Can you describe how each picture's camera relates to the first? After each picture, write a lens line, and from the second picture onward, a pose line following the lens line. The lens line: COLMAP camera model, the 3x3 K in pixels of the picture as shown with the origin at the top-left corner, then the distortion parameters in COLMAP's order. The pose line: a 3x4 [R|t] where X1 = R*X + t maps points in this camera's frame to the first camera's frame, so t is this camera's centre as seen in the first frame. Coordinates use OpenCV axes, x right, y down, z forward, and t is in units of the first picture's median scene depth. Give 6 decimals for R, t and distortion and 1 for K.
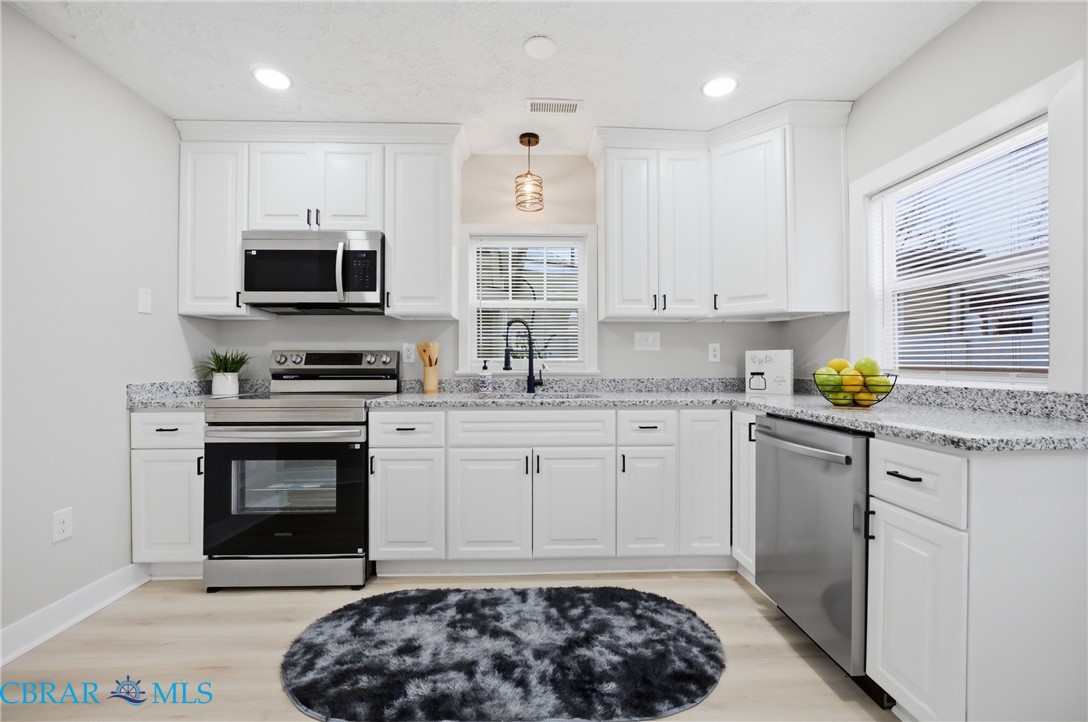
lens RADIAL K [[442.3, 0, 527.0], [0, 442.3, 360.9], [0, 0, 1]] dist [-0.020633, 0.002576]
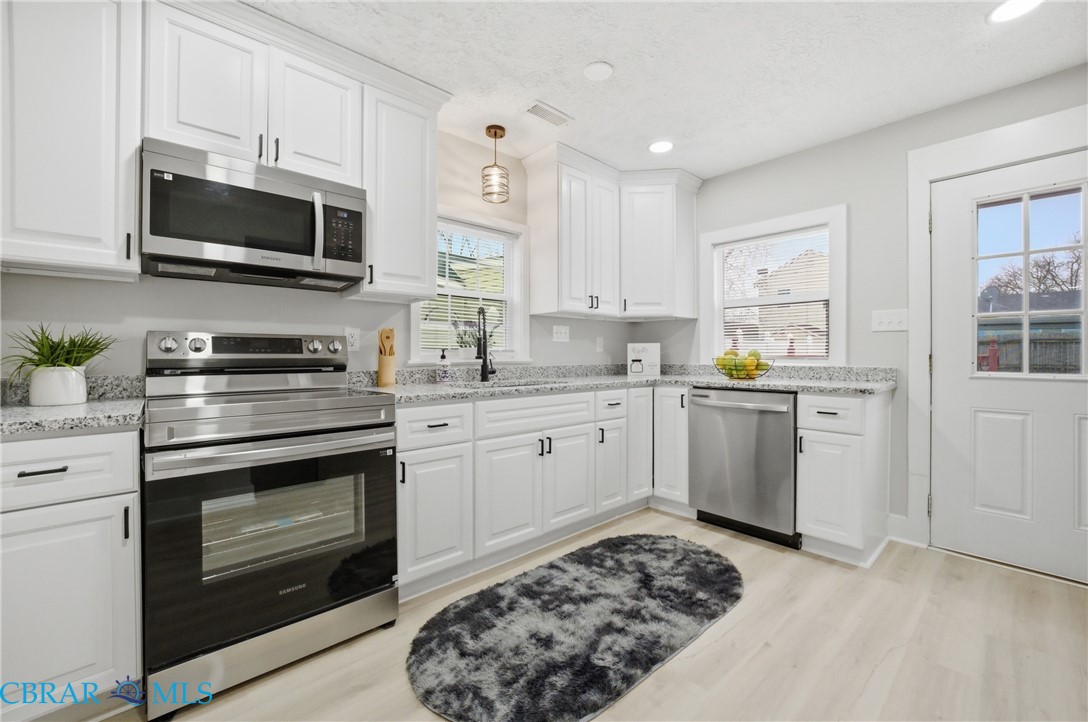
lens RADIAL K [[442.3, 0, 520.2], [0, 442.3, 355.1], [0, 0, 1]] dist [-0.020633, 0.002576]
pose [[0.775449, -0.000655, 0.631410, -0.702176], [-0.002977, 0.999985, 0.004694, 0.008596], [-0.631403, -0.005520, 0.775435, 0.207772]]
